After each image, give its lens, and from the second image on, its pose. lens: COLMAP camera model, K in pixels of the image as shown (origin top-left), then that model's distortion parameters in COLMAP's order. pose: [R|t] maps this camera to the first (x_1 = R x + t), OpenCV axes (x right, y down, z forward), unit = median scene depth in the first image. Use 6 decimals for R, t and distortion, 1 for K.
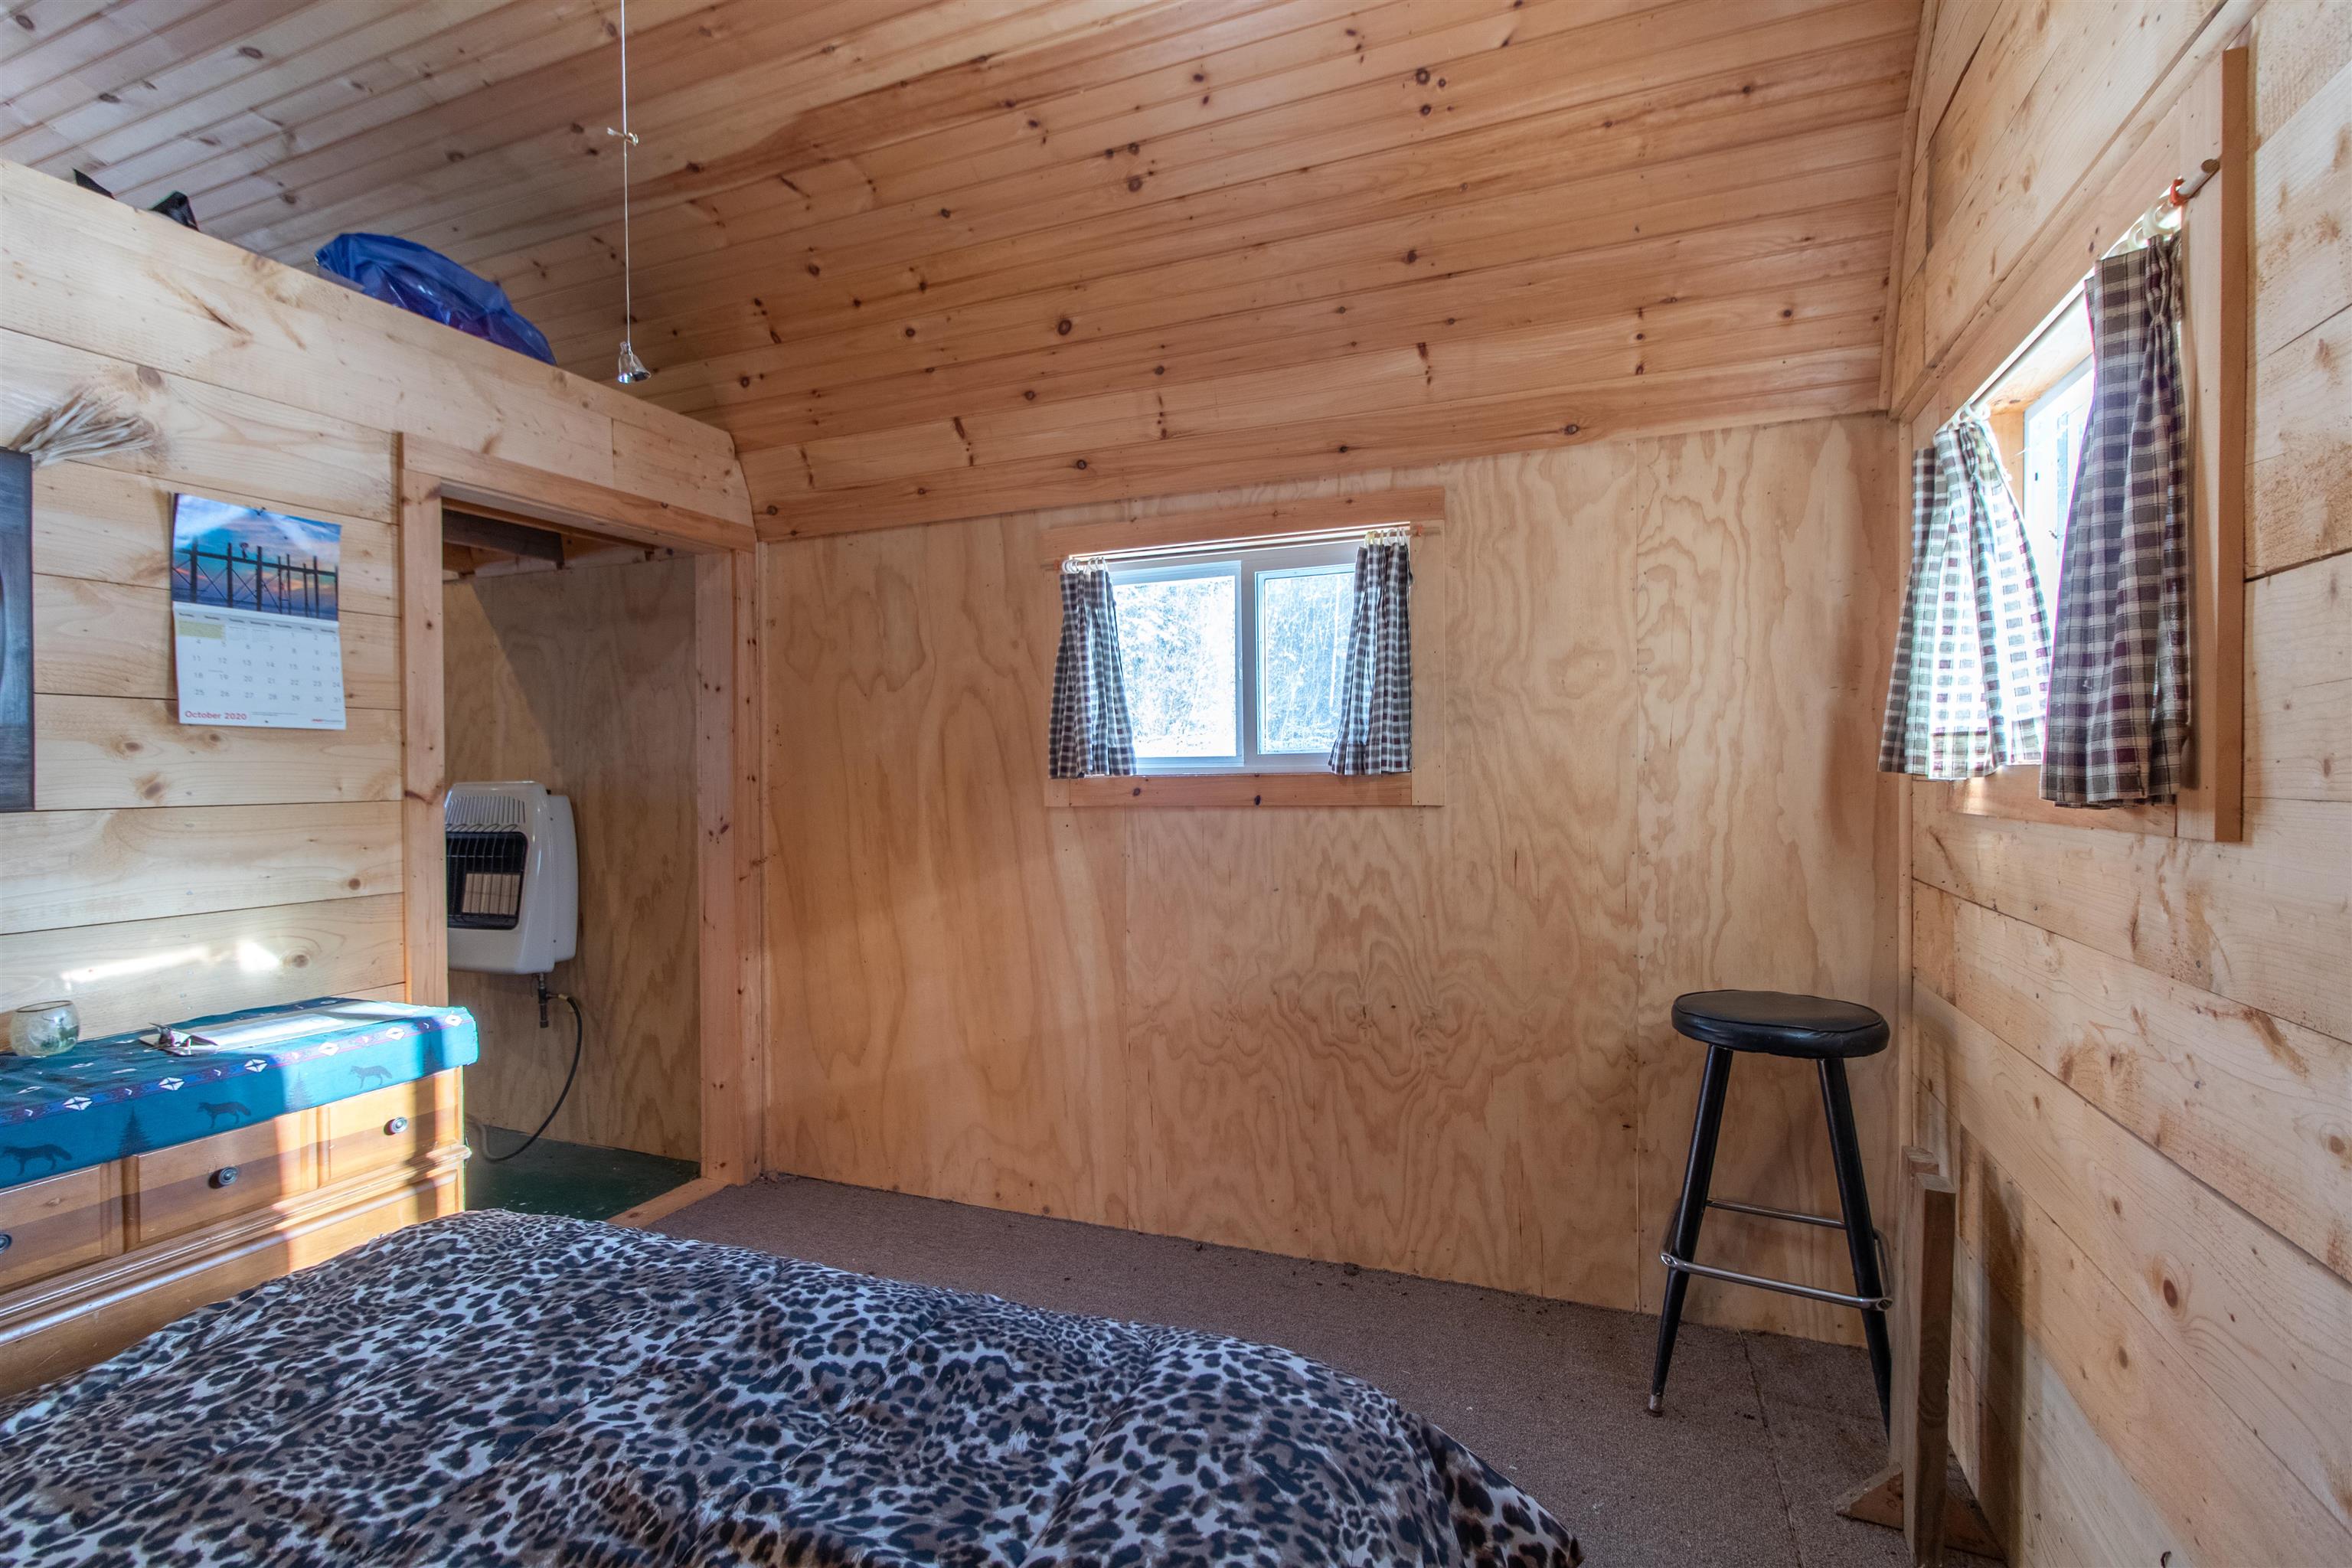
lens RADIAL K [[1090.3, 0, 1176.0], [0, 1090.3, 784.0], [0, 0, 1]] dist [0.000222, 0.000109]
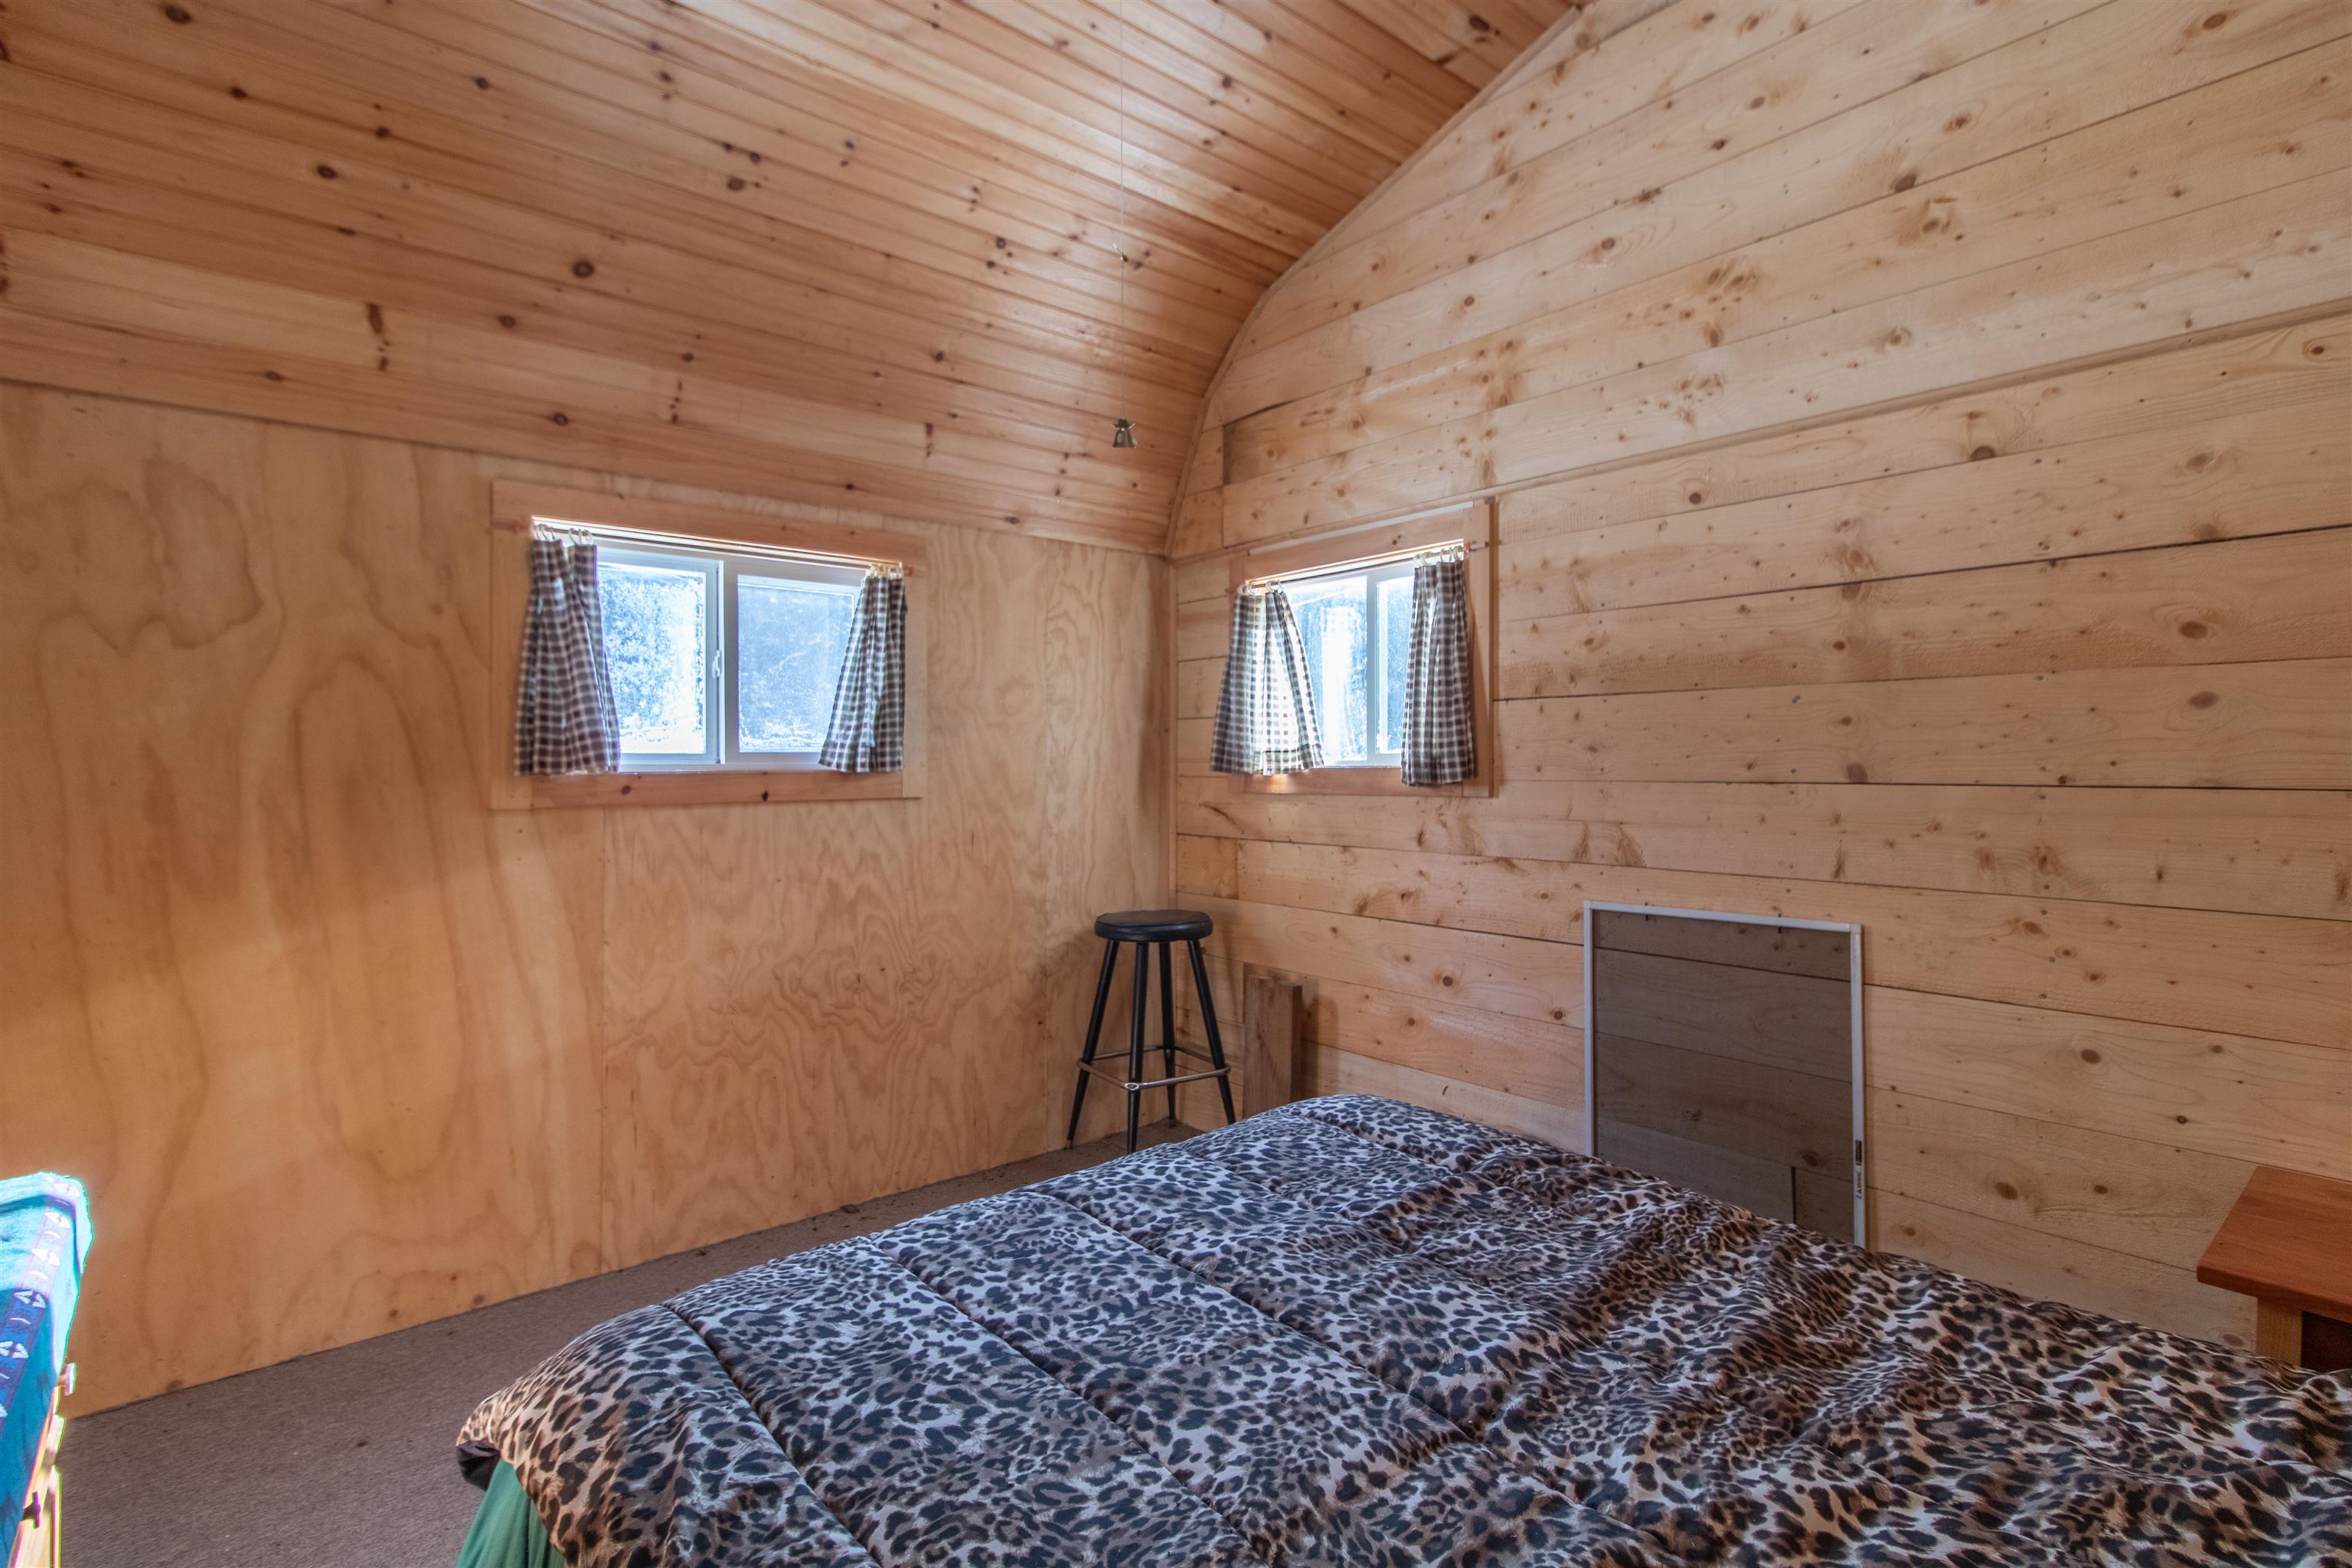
lens RADIAL K [[1100.8, 0, 1179.8], [0, 1100.8, 767.2], [0, 0, 1]] dist [0.002312, 0.000568]
pose [[0.469051, 0.007749, 0.883137, -0.695881], [0.006339, 0.999906, -0.012140, 0.002507], [-0.883148, 0.011293, 0.468958, 0.156657]]
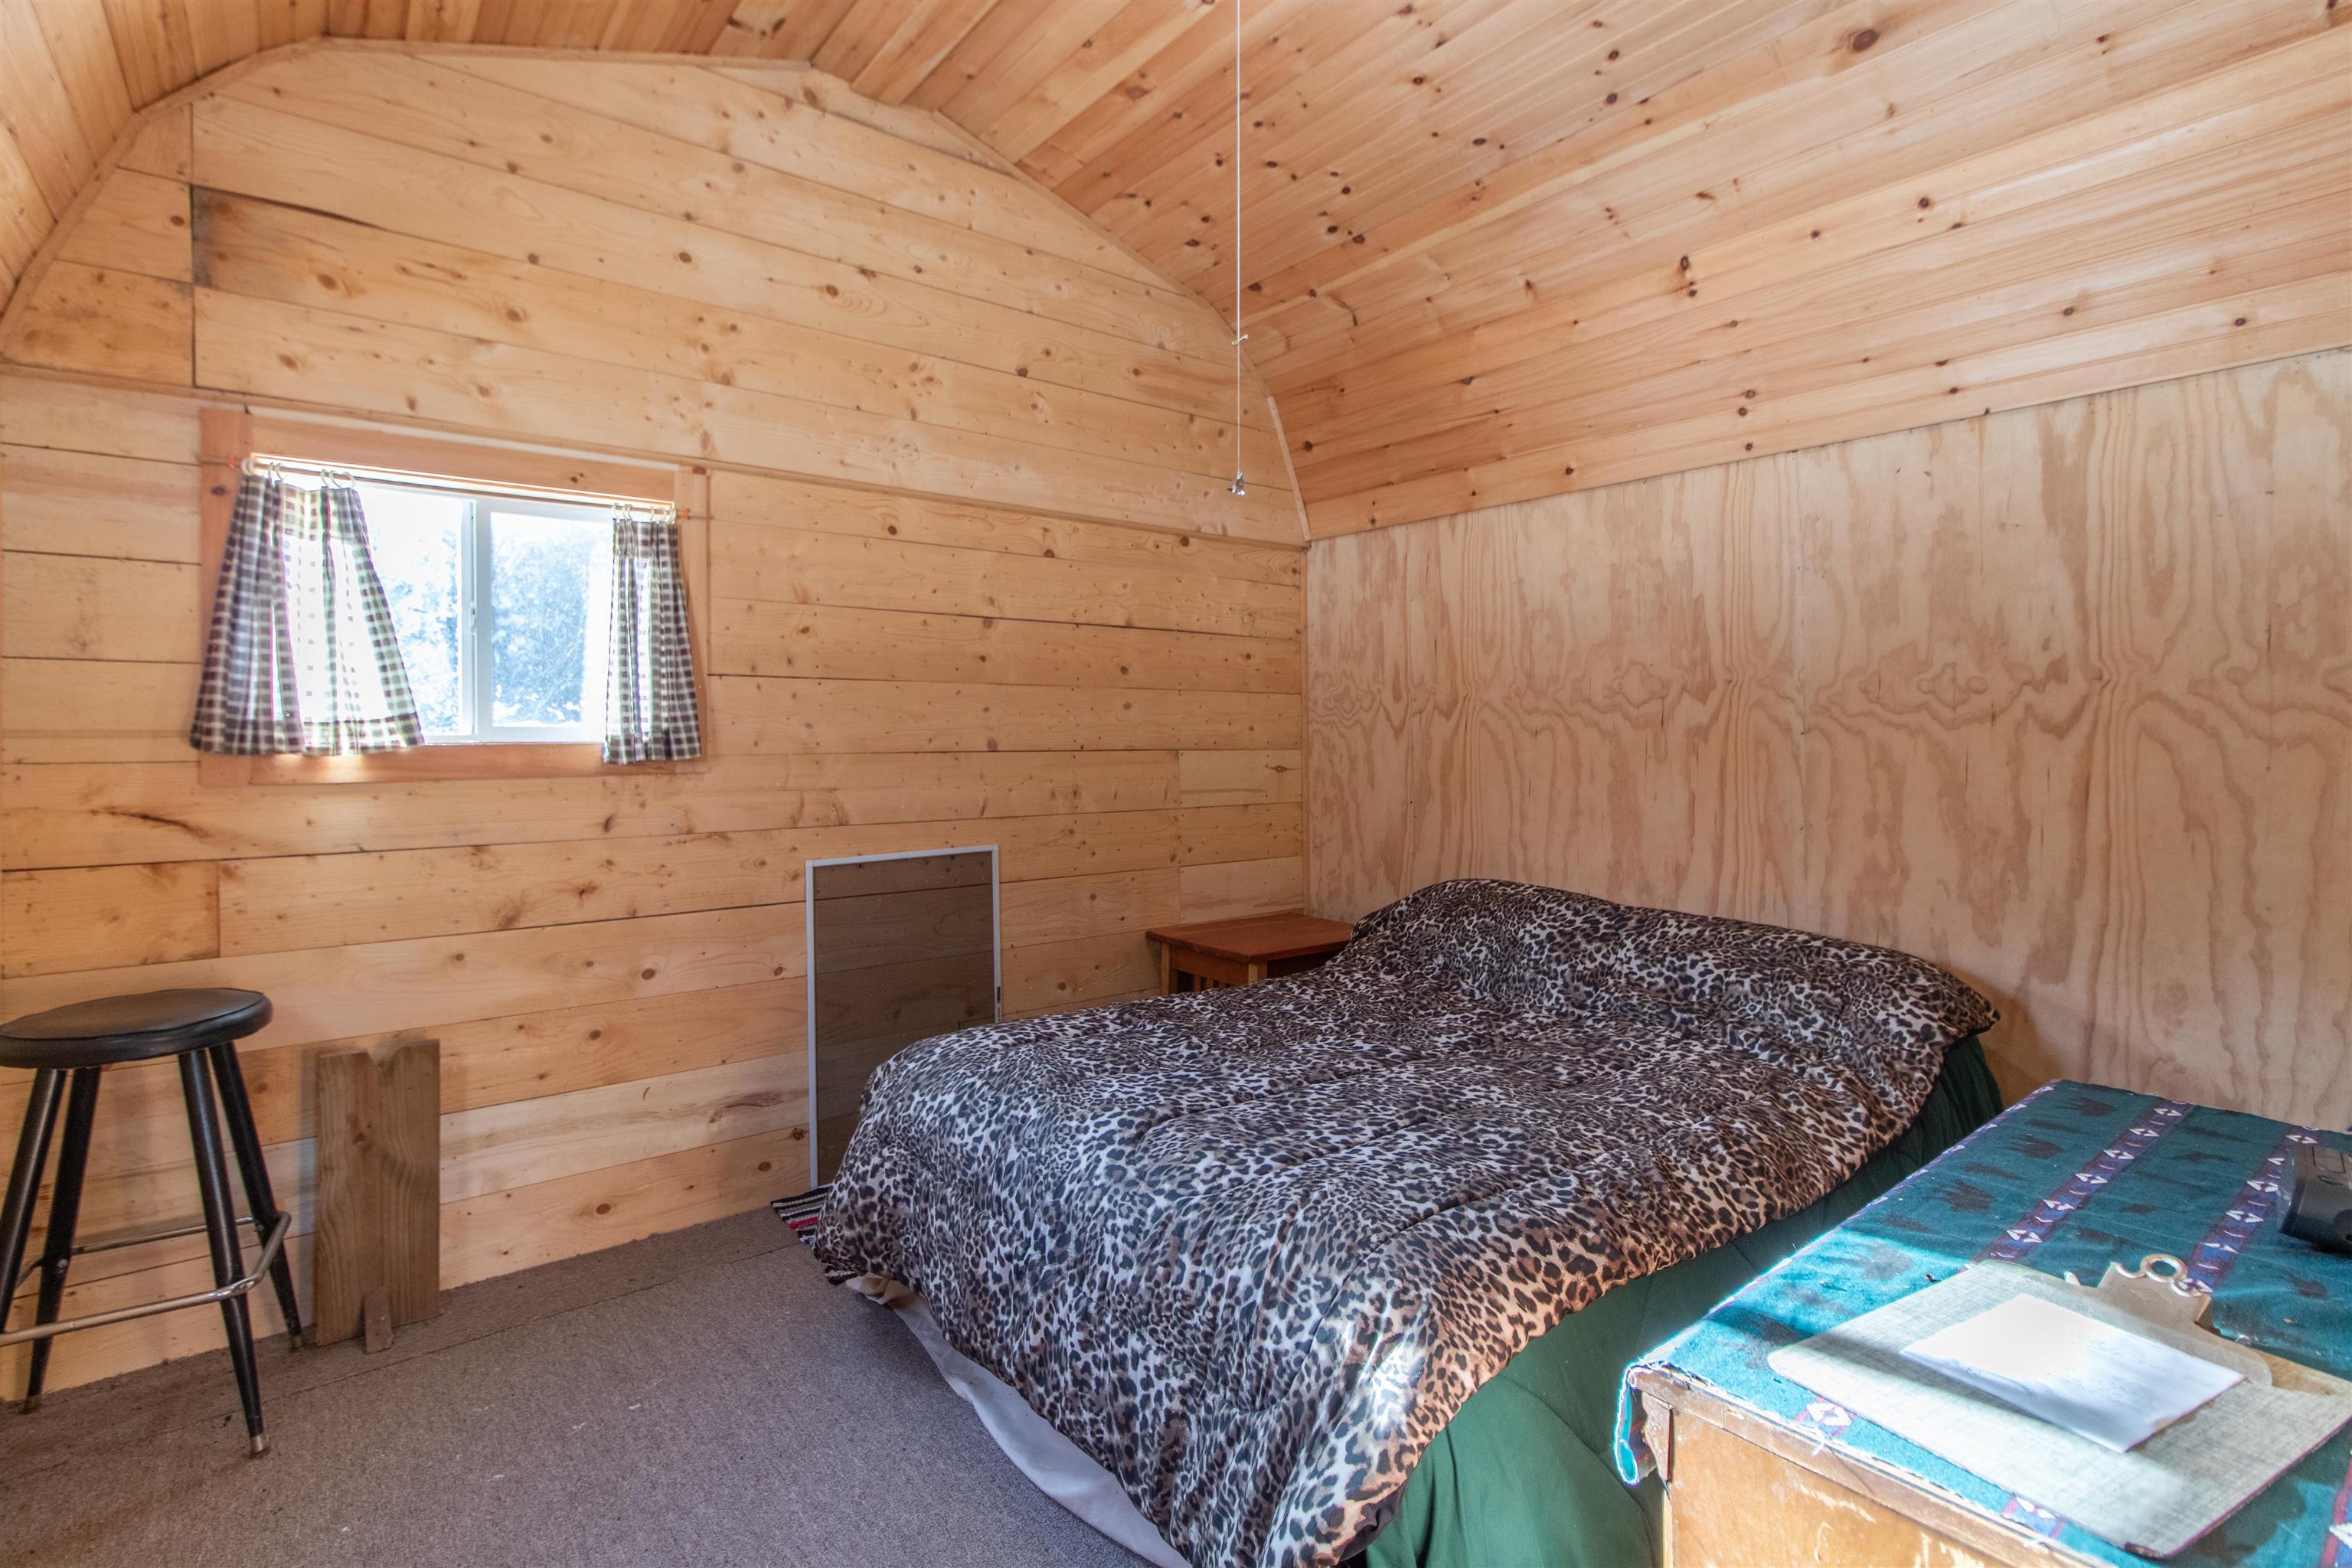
lens RADIAL K [[1152.5, 0, 1182.7], [0, 1152.5, 754.3], [0, 0, 1]] dist [0.000771, -0.000031]
pose [[-0.873728, 0.003684, 0.486401, -0.552699], [0.015938, 0.999651, 0.021059, -0.013001], [-0.486154, 0.026153, -0.873482, 1.117962]]
